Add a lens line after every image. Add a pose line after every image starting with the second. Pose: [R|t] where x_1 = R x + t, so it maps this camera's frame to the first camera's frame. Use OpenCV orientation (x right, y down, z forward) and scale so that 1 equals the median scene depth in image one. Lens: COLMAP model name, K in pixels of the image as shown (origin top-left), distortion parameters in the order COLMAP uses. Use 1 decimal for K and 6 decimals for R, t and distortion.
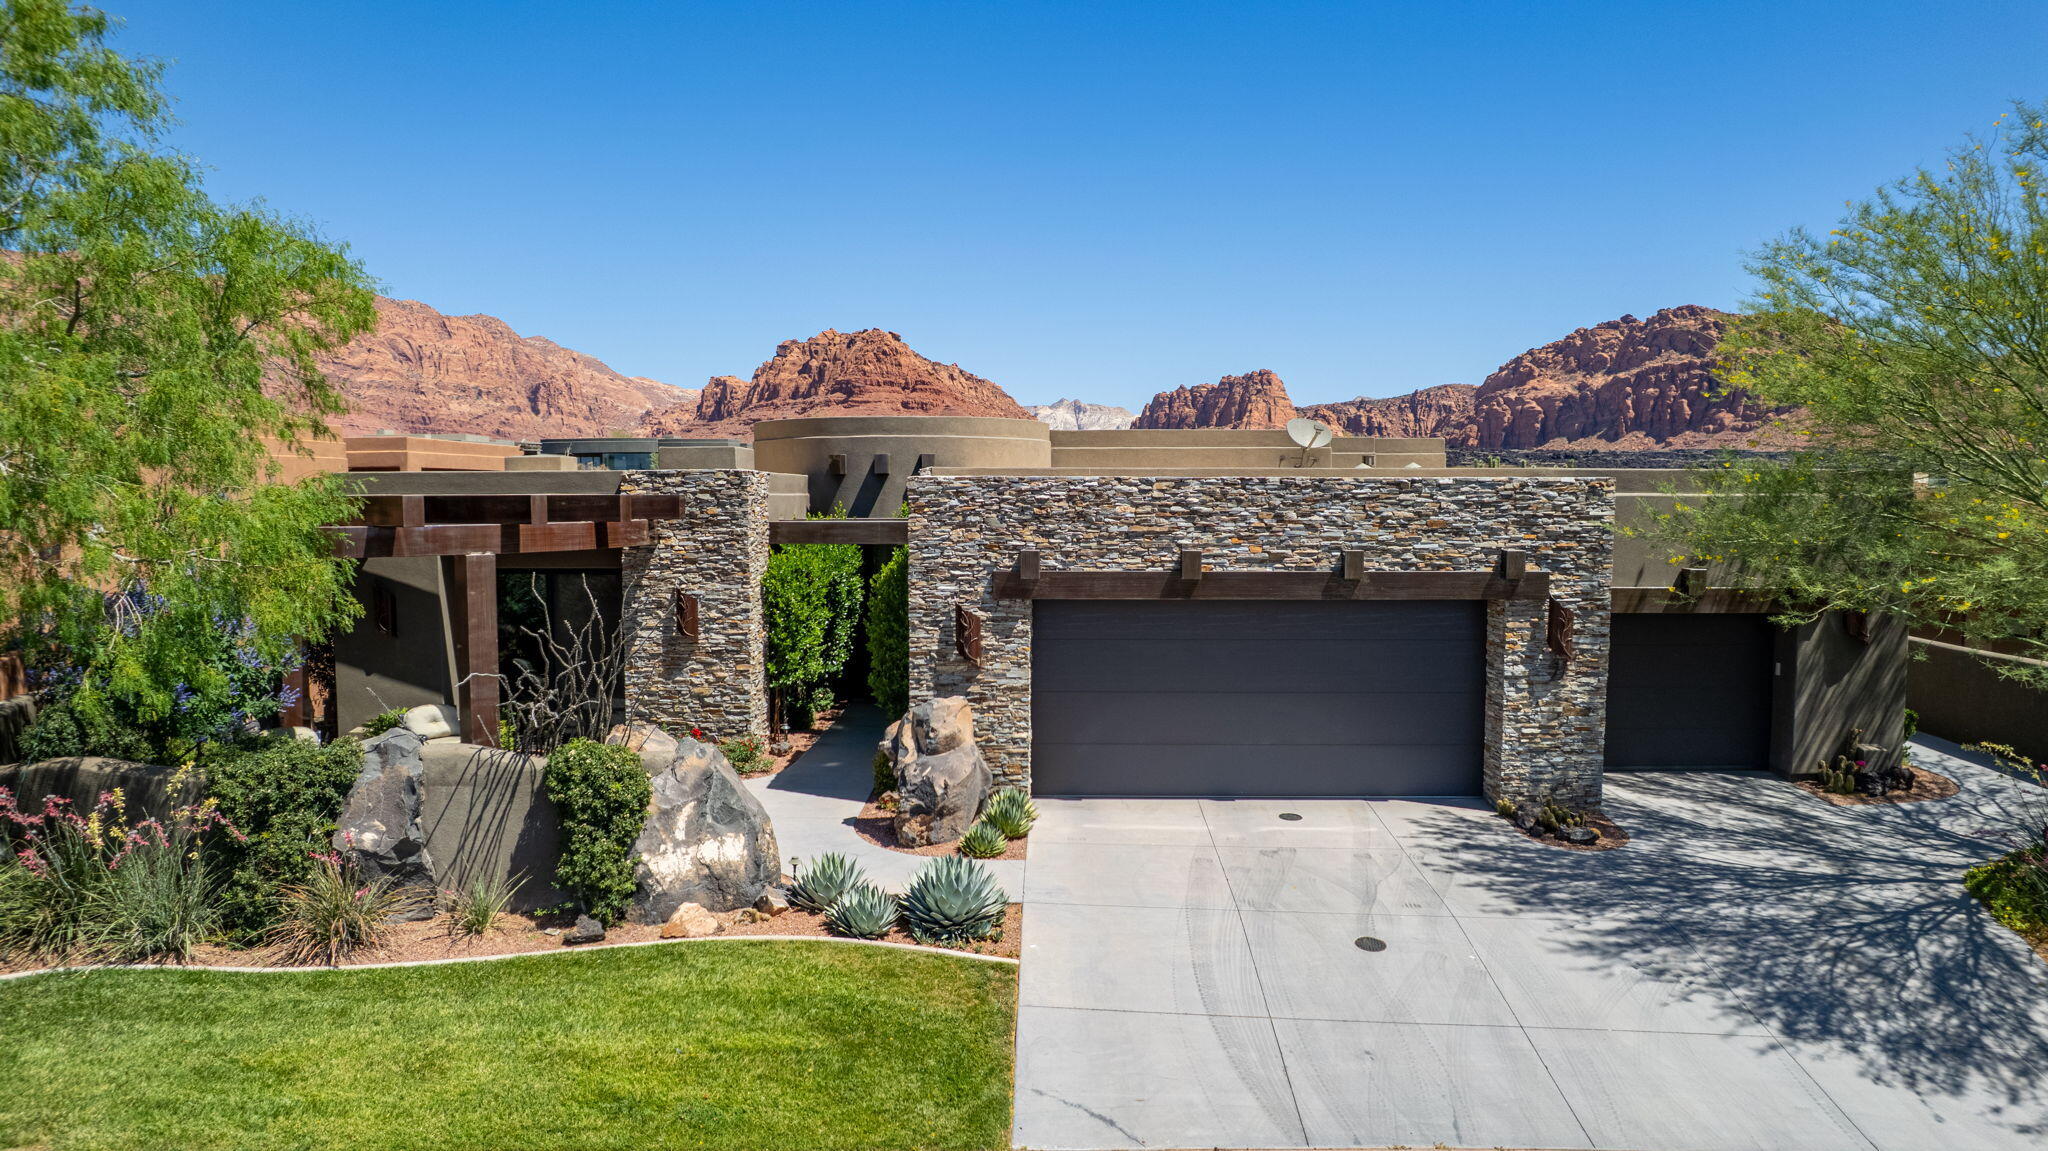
lens RADIAL K [[1308.1, 0, 1023.6], [0, 1308.1, 589.0], [0, 0, 1]] dist [-0.074903, 0.068853]
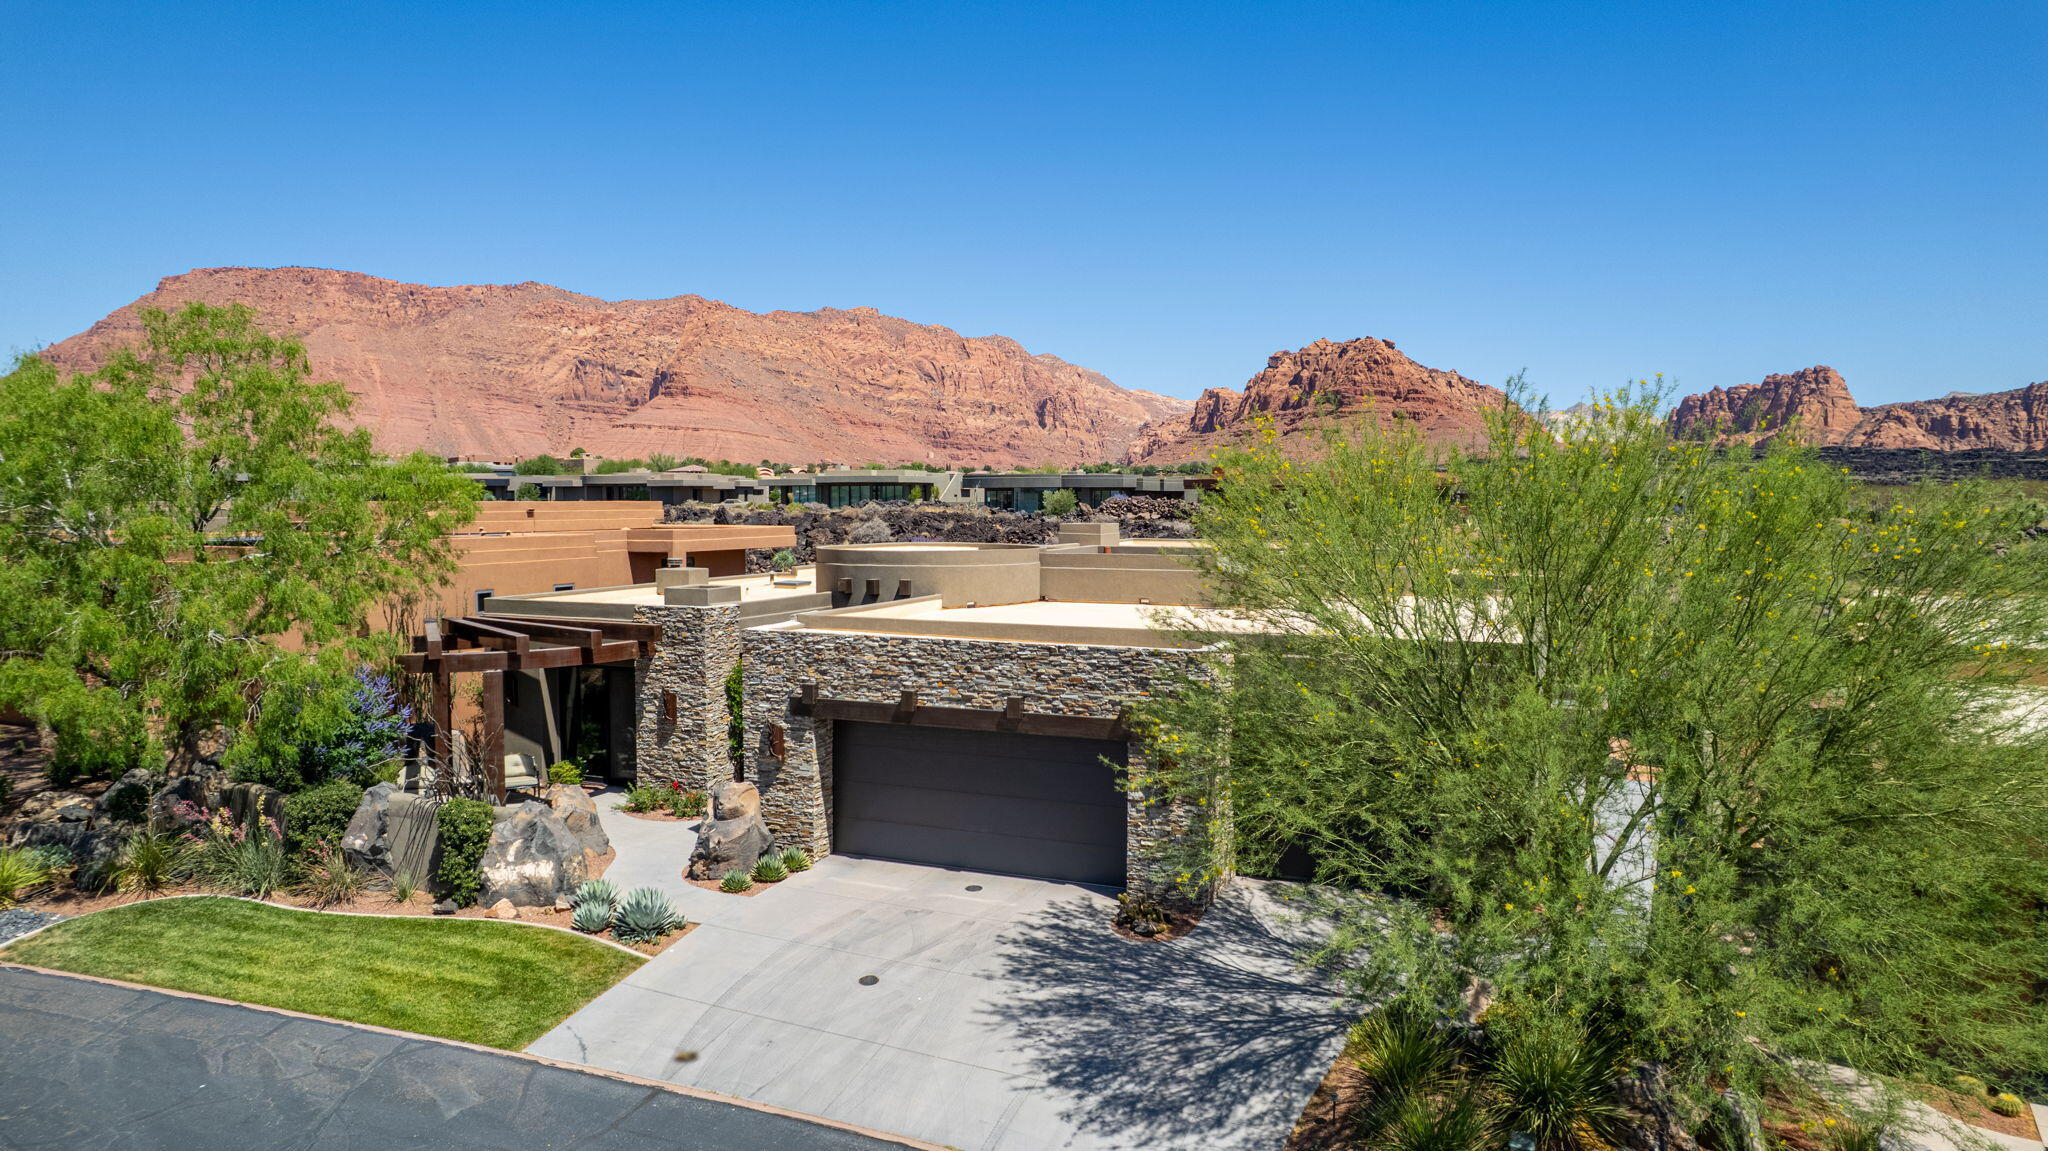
lens RADIAL K [[1308.1, 0, 1023.6], [0, 1308.1, 589.0], [0, 0, 1]] dist [-0.074903, 0.068853]
pose [[0.930645, 0.026837, -0.364939, 0.748298], [-0.029422, 0.999566, -0.001524, -0.138911], [0.364739, 0.012156, 0.931030, -0.256148]]
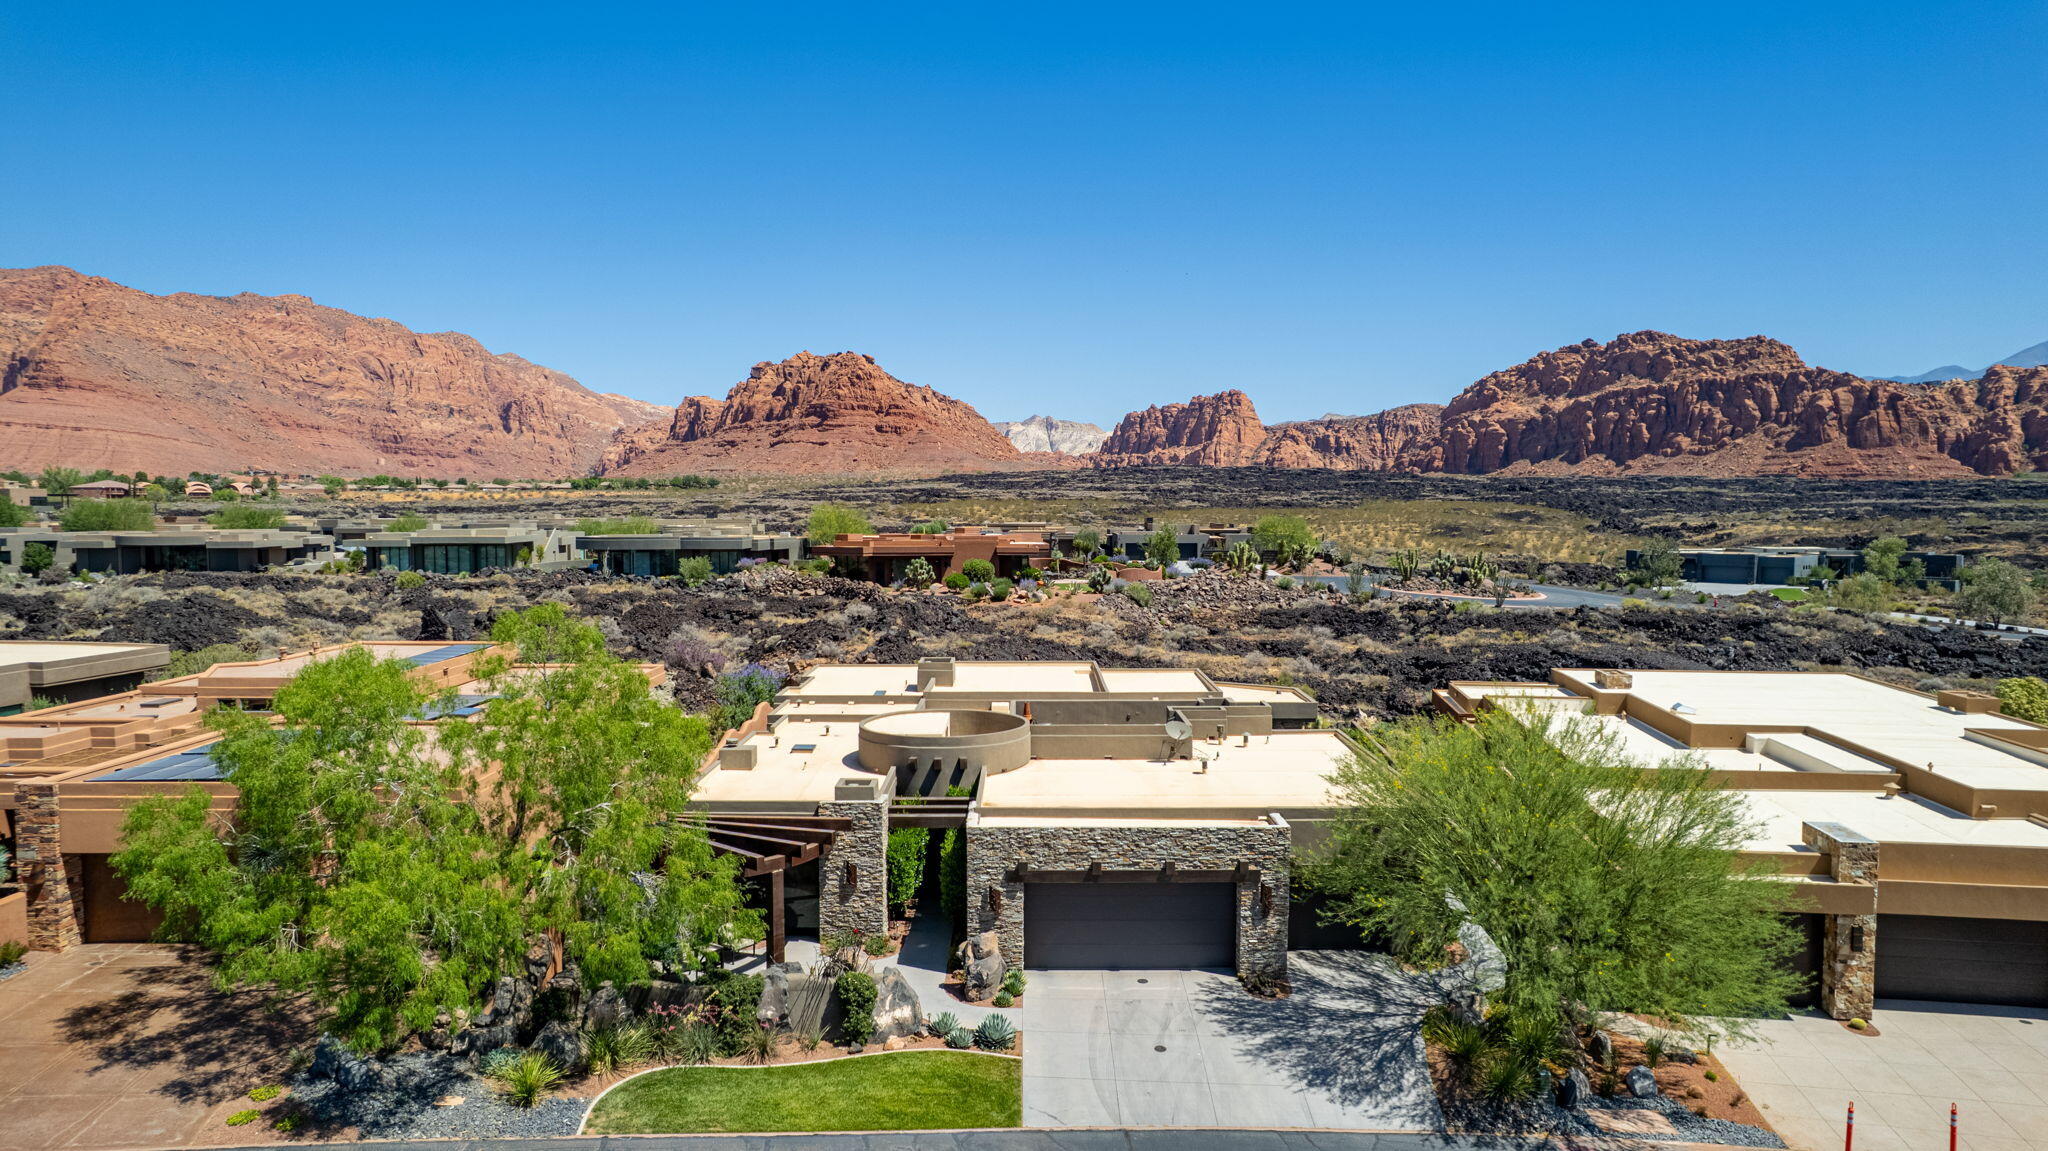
lens RADIAL K [[1308.1, 0, 1023.6], [0, 1308.1, 589.0], [0, 0, 1]] dist [-0.074903, 0.068853]
pose [[0.999770, -0.000827, 0.021407, -0.041075], [0.001077, 0.999931, -0.011664, -0.460610], [-0.021396, 0.011685, 0.999703, -1.189695]]
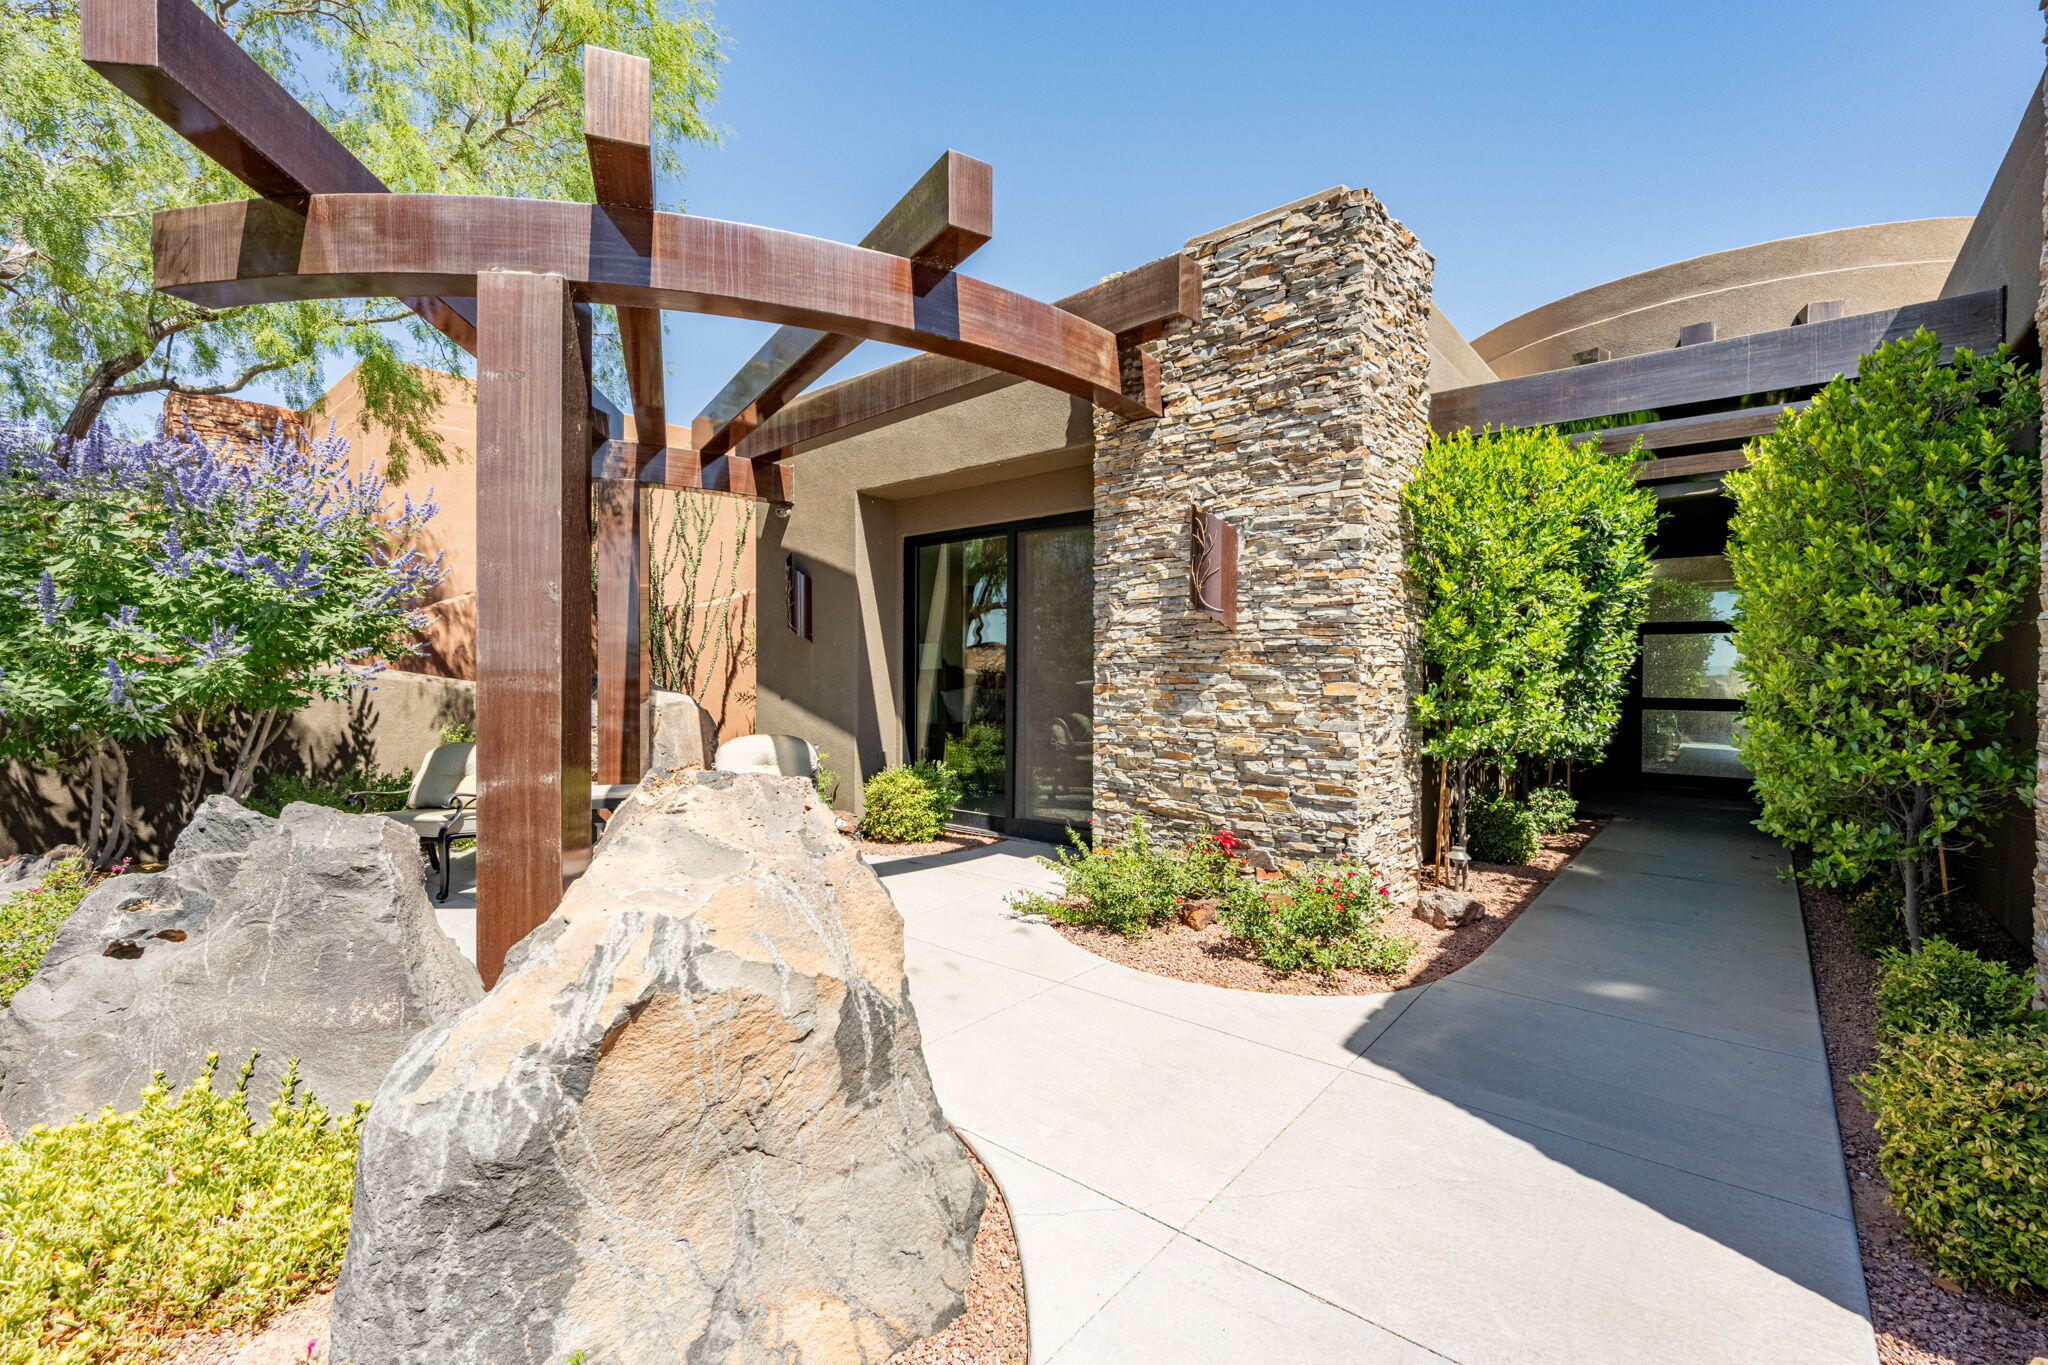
lens RADIAL K [[866.0, 0, 1031.4], [0, 866.0, 681.8], [0, 0, 1]] dist [-0.000923, -0.000049]
pose [[0.782693, 0.007212, -0.622366, -0.145651], [-0.050240, 0.997402, -0.051624, 0.089025], [0.620377, 0.071673, 0.781022, 0.859194]]
